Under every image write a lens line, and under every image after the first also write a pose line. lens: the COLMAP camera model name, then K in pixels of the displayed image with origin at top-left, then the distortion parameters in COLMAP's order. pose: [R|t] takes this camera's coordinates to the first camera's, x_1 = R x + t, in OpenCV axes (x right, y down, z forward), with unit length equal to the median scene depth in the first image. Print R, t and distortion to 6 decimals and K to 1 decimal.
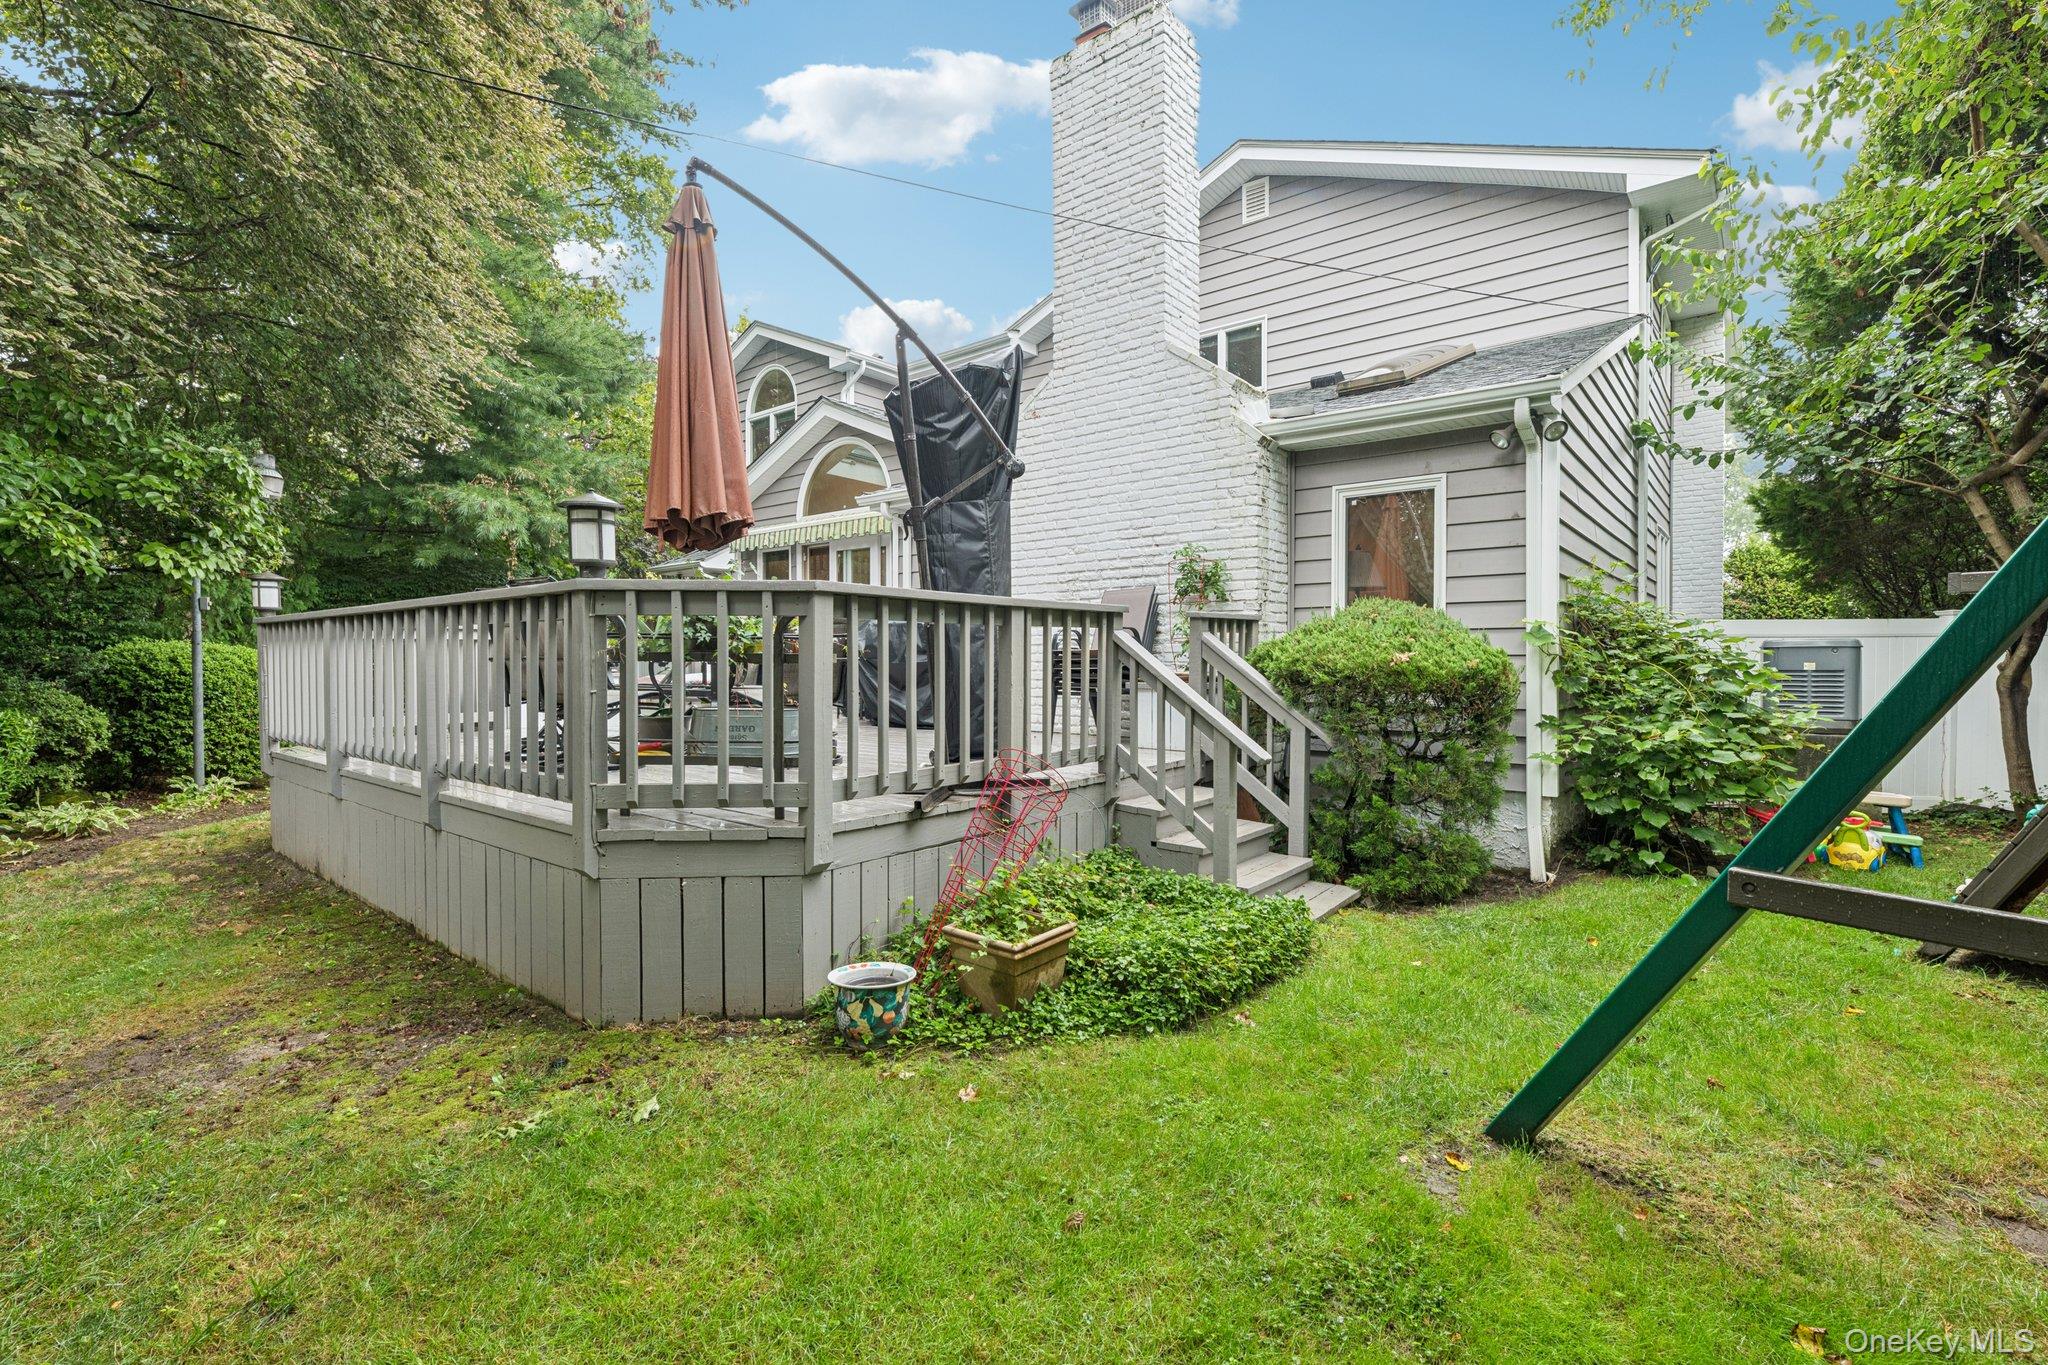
lens RADIAL K [[930.5, 0, 1021.4], [0, 930.5, 678.6], [0, 0, 1]] dist [0.004688, 0.000406]
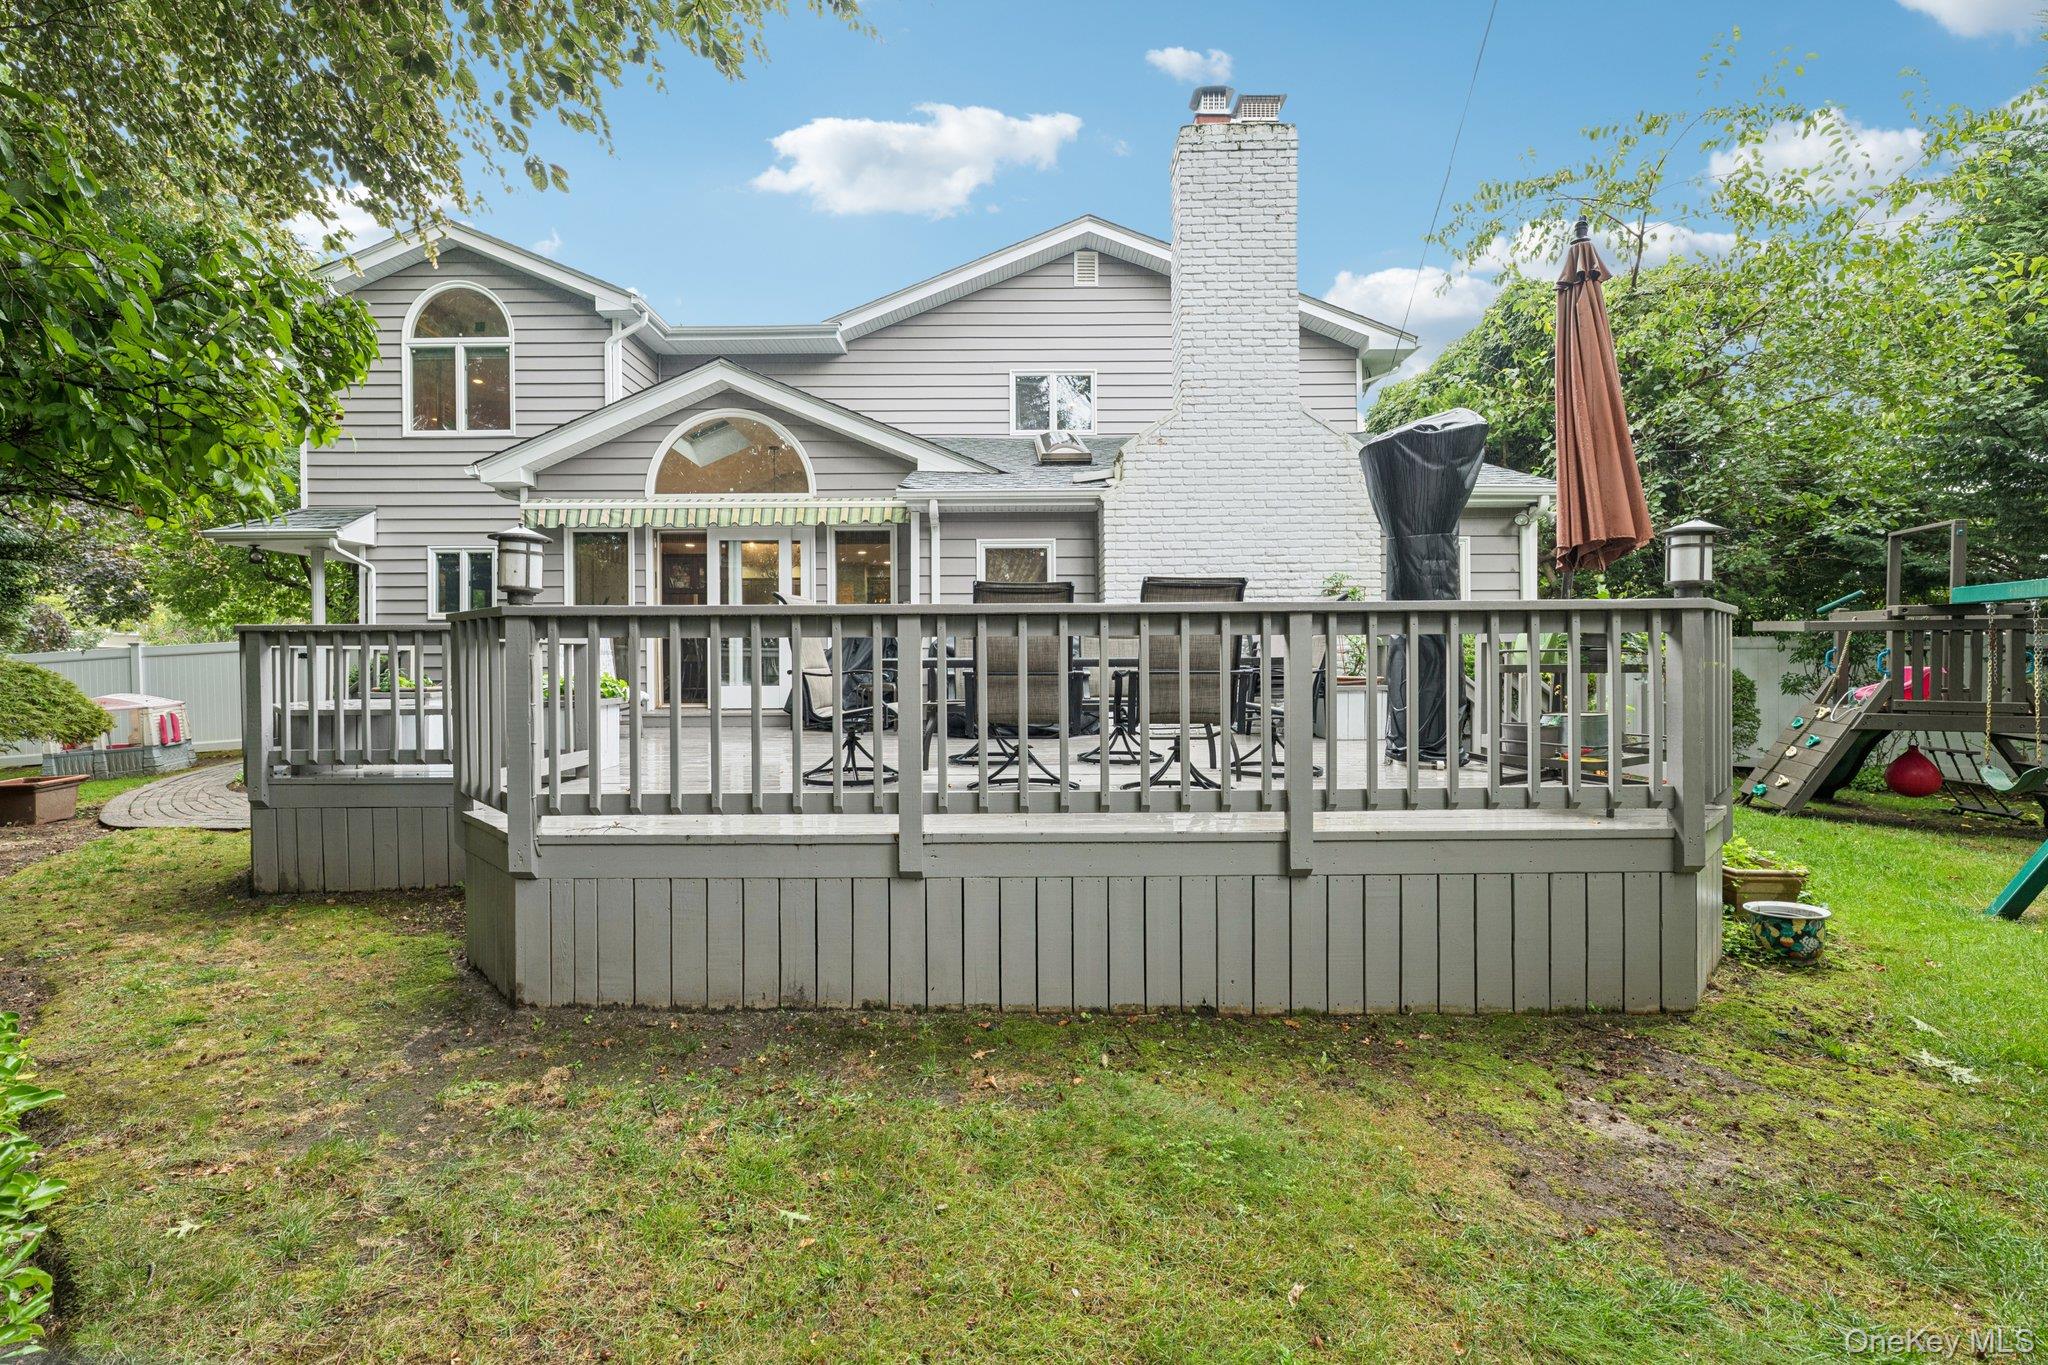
lens RADIAL K [[894.3, 0, 1009.0], [0, 894.3, 673.9], [0, 0, 1]] dist [-0.001522, -0.000359]
pose [[0.764793, -0.012602, 0.644153, -1.420339], [0.019574, 0.999802, -0.003680, -0.023878], [-0.643979, 0.015423, 0.764888, 0.583069]]
